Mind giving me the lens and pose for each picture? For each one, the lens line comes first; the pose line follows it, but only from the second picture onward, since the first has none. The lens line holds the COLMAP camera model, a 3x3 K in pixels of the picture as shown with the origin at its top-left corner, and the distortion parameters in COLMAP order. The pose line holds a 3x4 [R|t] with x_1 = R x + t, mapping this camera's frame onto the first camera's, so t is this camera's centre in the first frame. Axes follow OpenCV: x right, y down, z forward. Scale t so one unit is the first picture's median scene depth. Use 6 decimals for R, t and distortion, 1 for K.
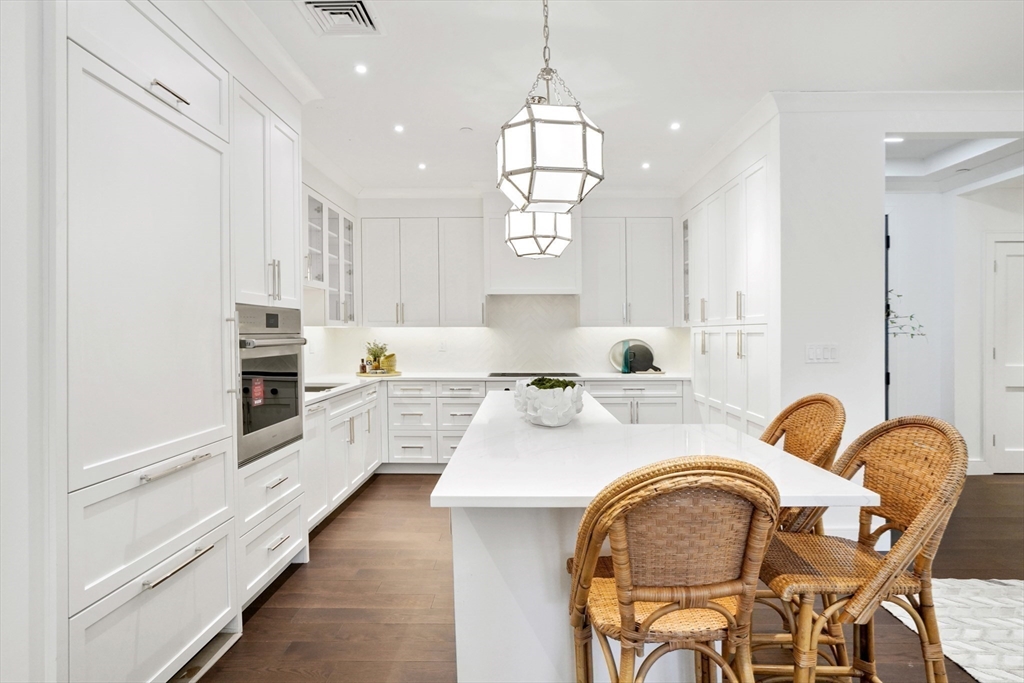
lens RADIAL K [[599.5, 0, 512.0], [0, 599.5, 341.5], [0, 0, 1]] dist [-0.045369, 0.047232]
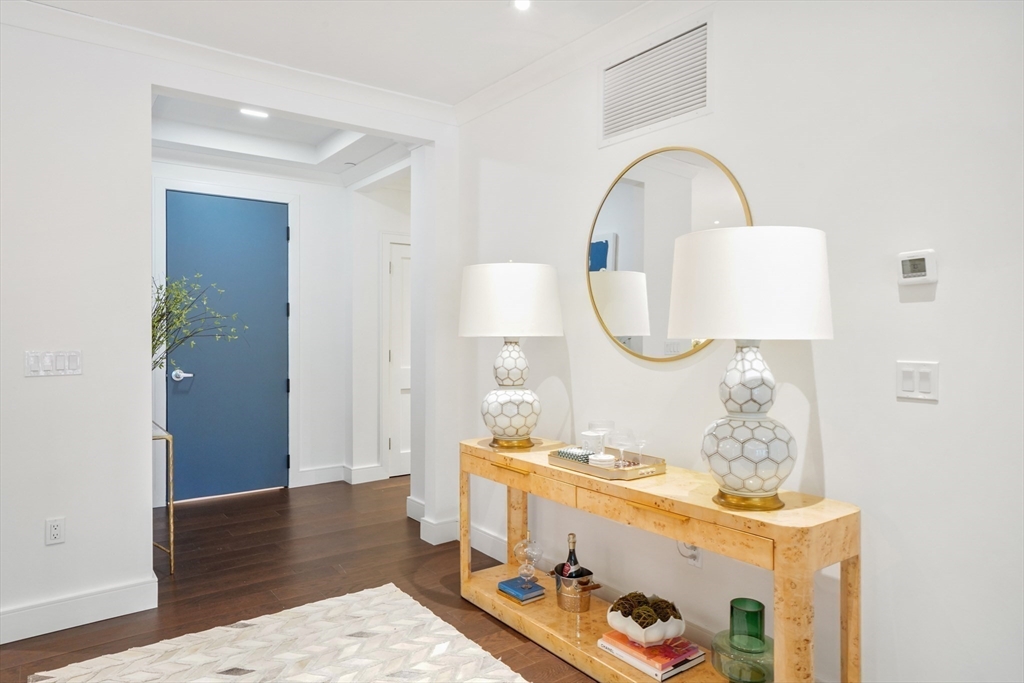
lens RADIAL K [[655.9, 0, 512.0], [0, 655.9, 341.5], [0, 0, 1]] dist [-0.008031, -0.000776]
pose [[0.800060, -0.001939, 0.599917, 0.597758], [0.003546, 0.999993, -0.001498, -0.002858], [-0.599910, 0.003326, 0.800061, 0.007948]]
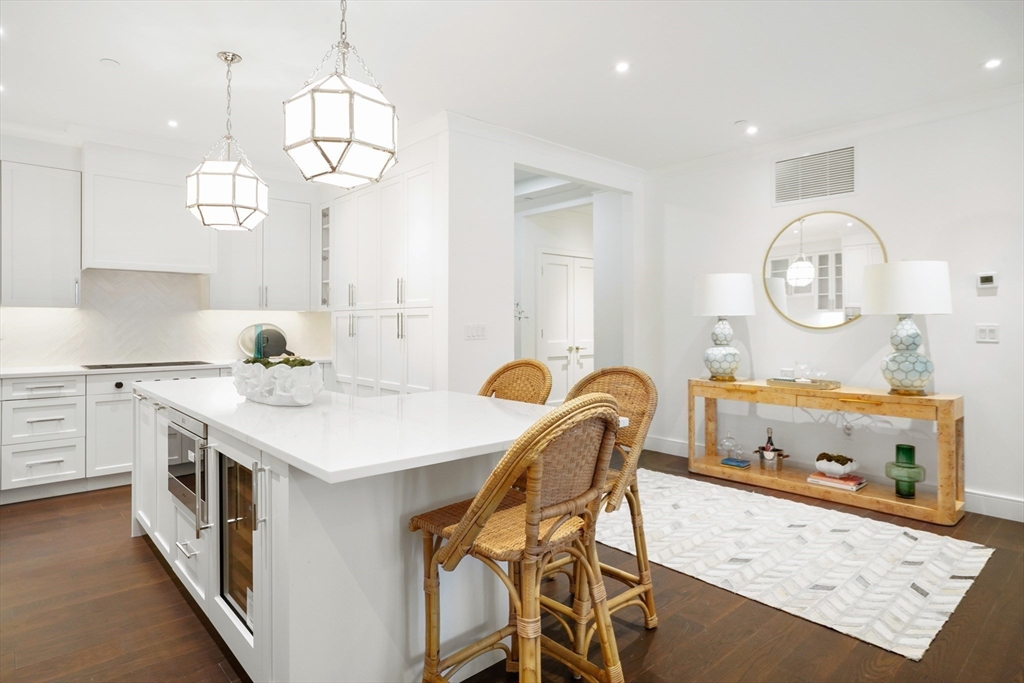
lens RADIAL K [[583.6, 0, 512.4], [0, 583.6, 323.9], [0, 0, 1]] dist [-0.017071, 0.001102]
pose [[0.734996, 0.000410, 0.678071, -0.306073], [0.009234, 0.999901, -0.010614, 0.022015], [-0.678009, 0.014063, 0.734919, 0.075547]]
